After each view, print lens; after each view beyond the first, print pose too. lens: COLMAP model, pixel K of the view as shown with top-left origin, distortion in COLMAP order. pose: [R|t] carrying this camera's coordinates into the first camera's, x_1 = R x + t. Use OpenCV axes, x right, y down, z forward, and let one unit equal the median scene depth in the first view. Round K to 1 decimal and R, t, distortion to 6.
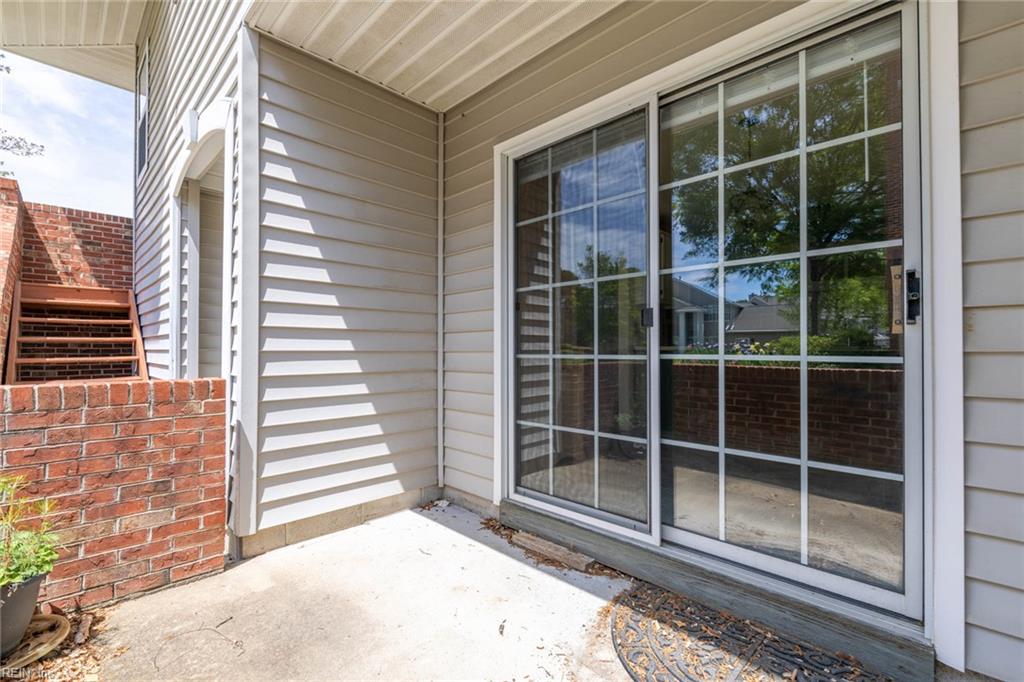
lens RADIAL K [[452.6, 0, 510.2], [0, 452.6, 346.1], [0, 0, 1]] dist [-0.001742, -0.000311]
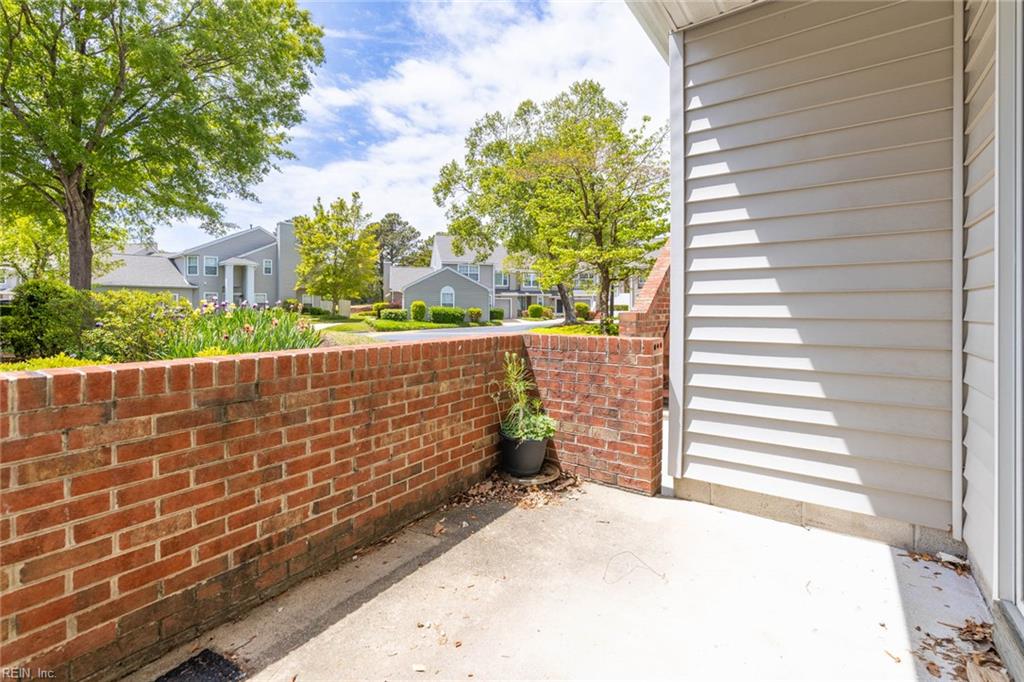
lens RADIAL K [[457.4, 0, 513.0], [0, 457.4, 309.8], [0, 0, 1]] dist [-0.000917, -0.000055]
pose [[0.167763, 0.002439, -0.985824, 0.529307], [0.004849, 0.999983, 0.003299, -0.013081], [0.985816, -0.005334, 0.167748, 0.432334]]
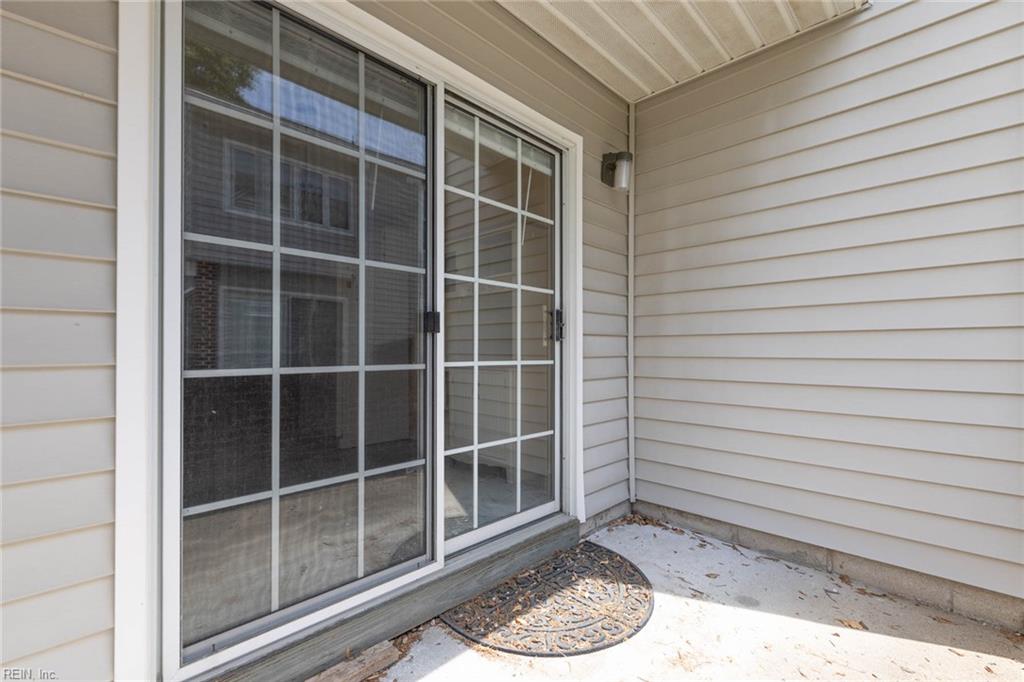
lens RADIAL K [[452.6, 0, 510.2], [0, 452.6, 346.1], [0, 0, 1]] dist [-0.001742, -0.000311]
pose [[-0.006487, 0.005017, 0.999966, -0.576335], [-0.006340, 0.999967, -0.005058, -0.012006], [-0.999959, -0.006373, -0.006455, 0.819400]]
